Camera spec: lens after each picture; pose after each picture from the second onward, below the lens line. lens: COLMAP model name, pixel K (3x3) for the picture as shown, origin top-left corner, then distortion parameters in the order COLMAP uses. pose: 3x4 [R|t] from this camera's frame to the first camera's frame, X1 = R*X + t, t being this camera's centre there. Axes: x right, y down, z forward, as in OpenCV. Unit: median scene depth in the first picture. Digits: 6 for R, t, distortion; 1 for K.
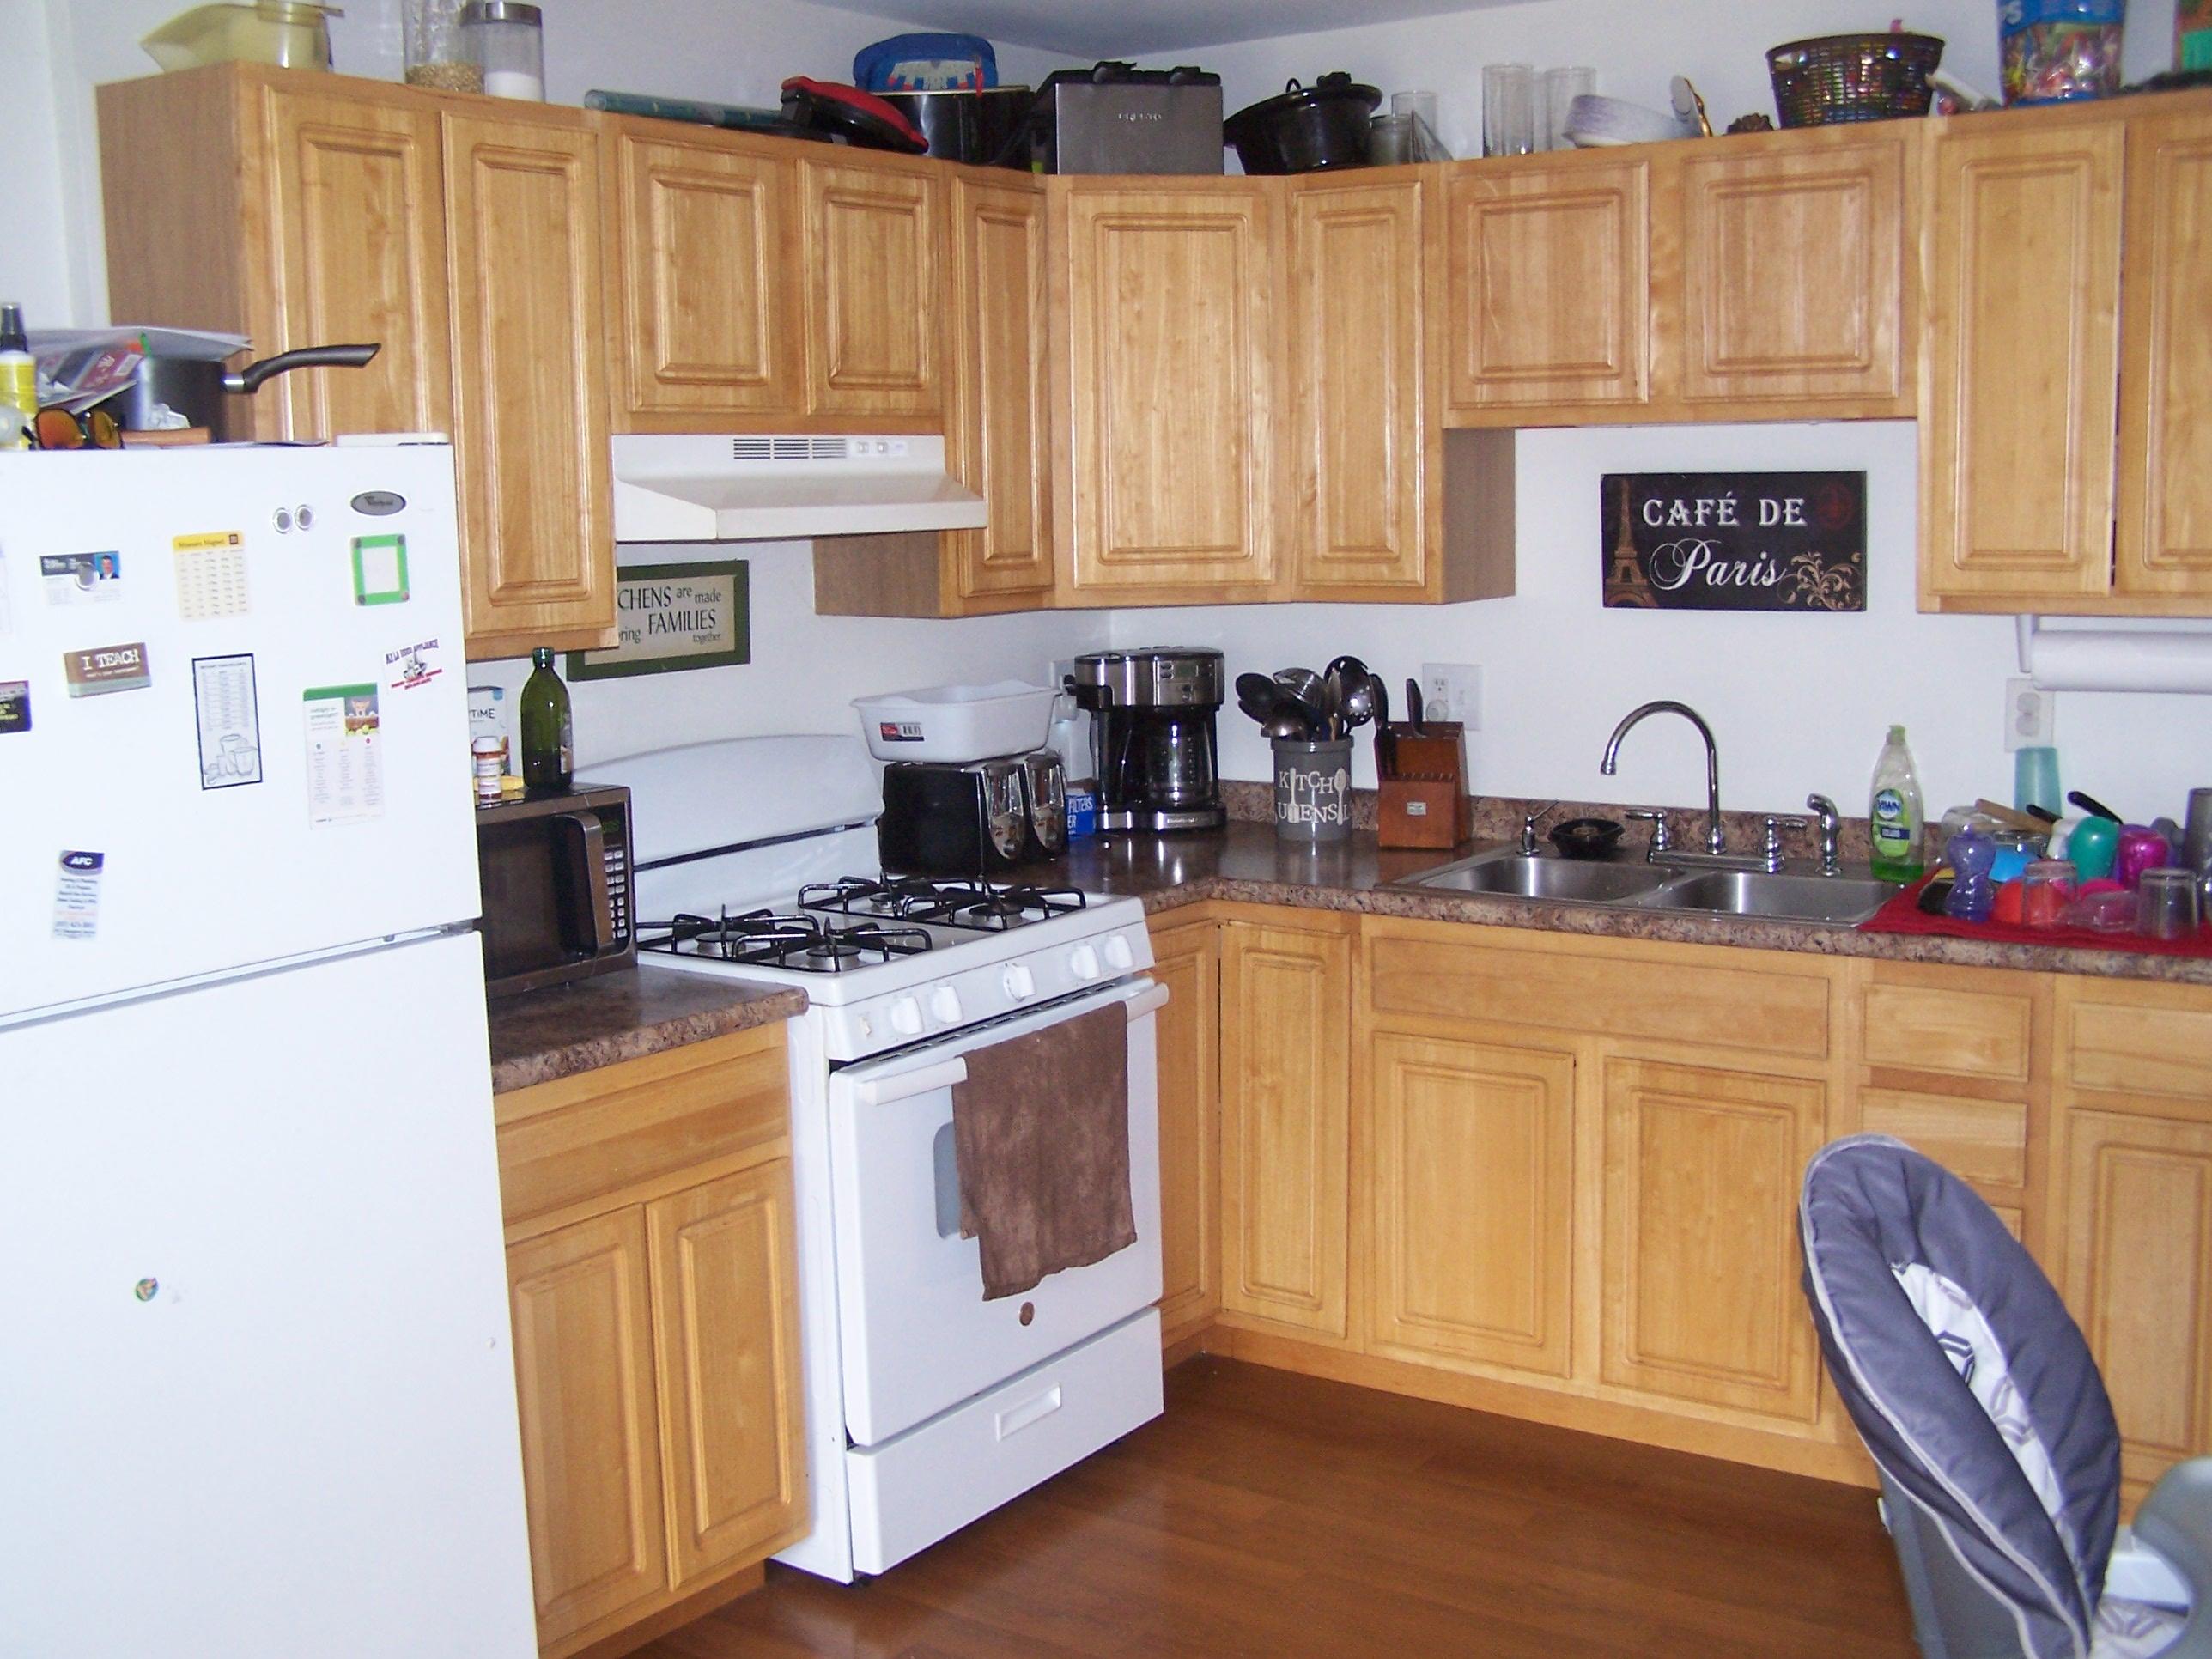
lens RADIAL K [[2476.6, 0, 1106.0], [0, 2476.6, 829.5], [0, 0, 1]] dist [-0.202947, 0.322253]
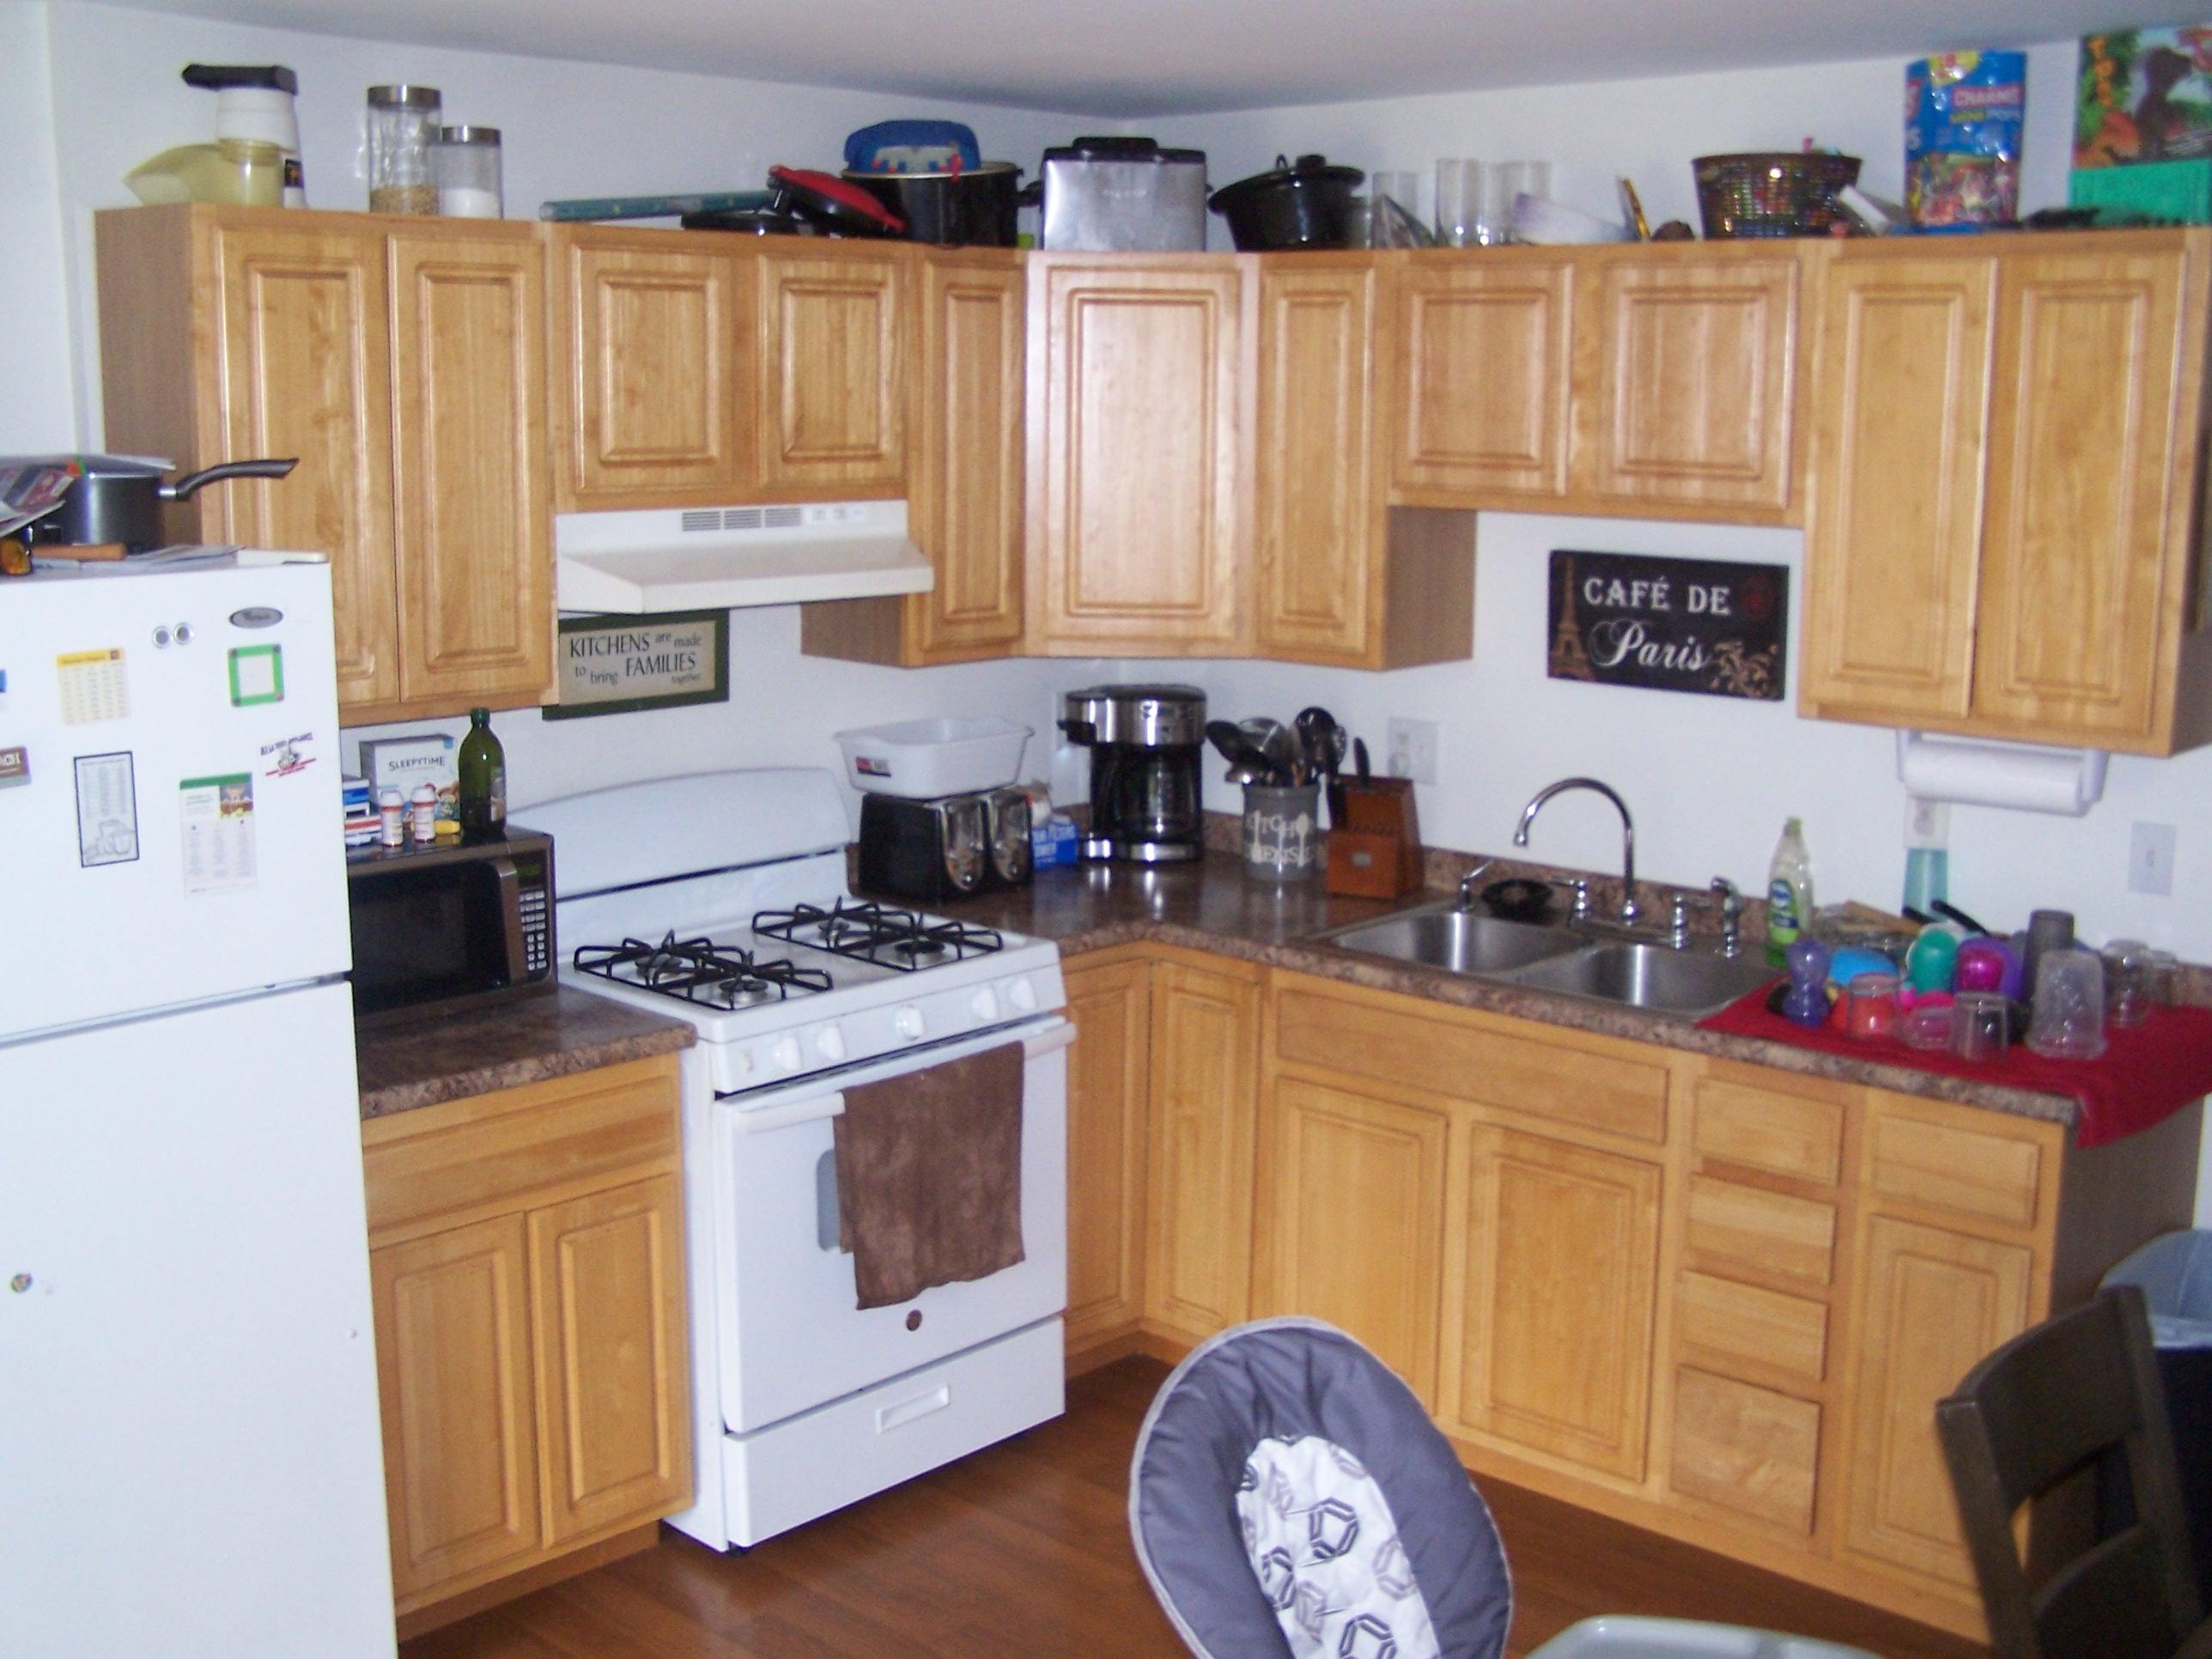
lens RADIAL K [[2476.6, 0, 1106.0], [0, 2476.6, 829.5], [0, 0, 1]] dist [-0.202947, 0.322253]
pose [[0.990676, 0.053600, -0.125255, 0.177457], [-0.048666, 0.997926, 0.042124, -0.071736], [0.127254, -0.035635, 0.991230, -0.067978]]
